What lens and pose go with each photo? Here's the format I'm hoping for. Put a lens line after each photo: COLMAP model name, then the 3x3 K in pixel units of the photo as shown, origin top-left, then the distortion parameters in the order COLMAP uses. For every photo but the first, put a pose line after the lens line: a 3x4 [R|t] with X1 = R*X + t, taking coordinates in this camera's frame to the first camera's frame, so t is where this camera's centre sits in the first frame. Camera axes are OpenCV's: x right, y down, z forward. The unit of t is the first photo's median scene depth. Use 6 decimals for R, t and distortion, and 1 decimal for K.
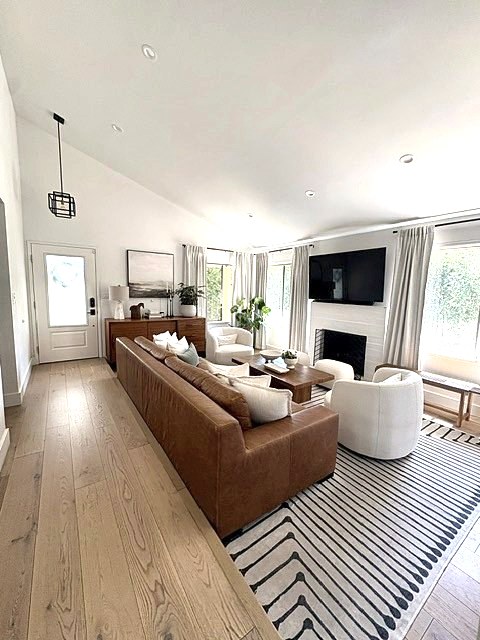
lens RADIAL K [[255.4, 0, 244.5], [0, 255.4, 319.0], [0, 0, 1]] dist [0.001657, 0.000422]
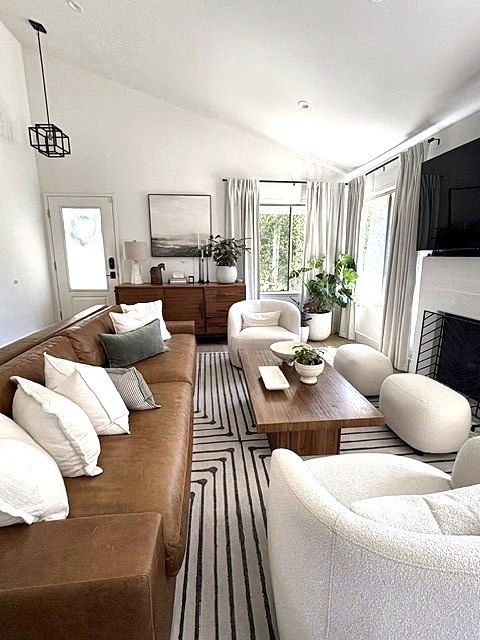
lens RADIAL K [[304.7, 0, 244.6], [0, 304.7, 318.1], [0, 0, 1]] dist [0.001905, 0.000543]
pose [[0.878132, 0.068874, -0.473435, 0.254194], [-0.030724, 0.995659, 0.087859, 0.012227], [0.477432, -0.062606, 0.876436, 0.302378]]
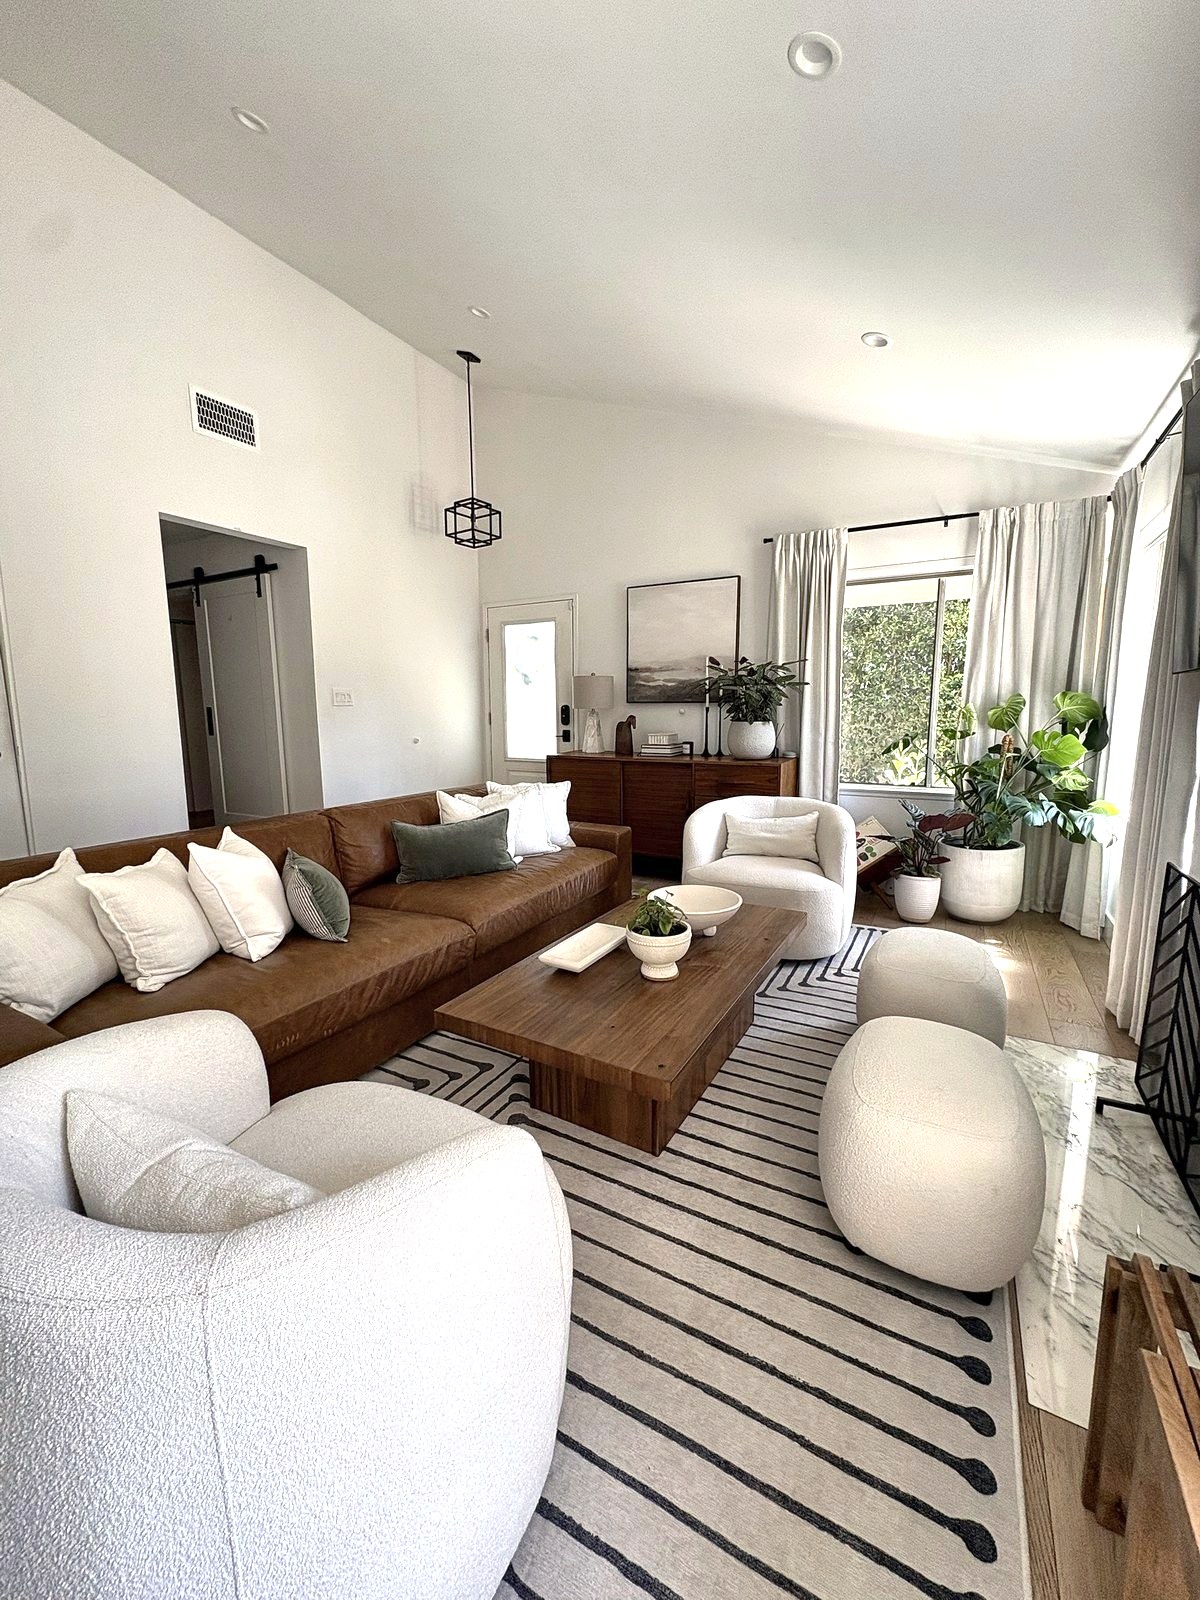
lens RADIAL K [[638.6, 0, 615.9], [0, 638.6, 799.6], [0, 0, 1]] dist [0.001657, 0.000422]
pose [[0.449552, 0.097717, -0.887893, 0.477415], [-0.088611, 0.993974, 0.064527, 0.005964], [0.888848, 0.049669, 0.455502, 0.519828]]
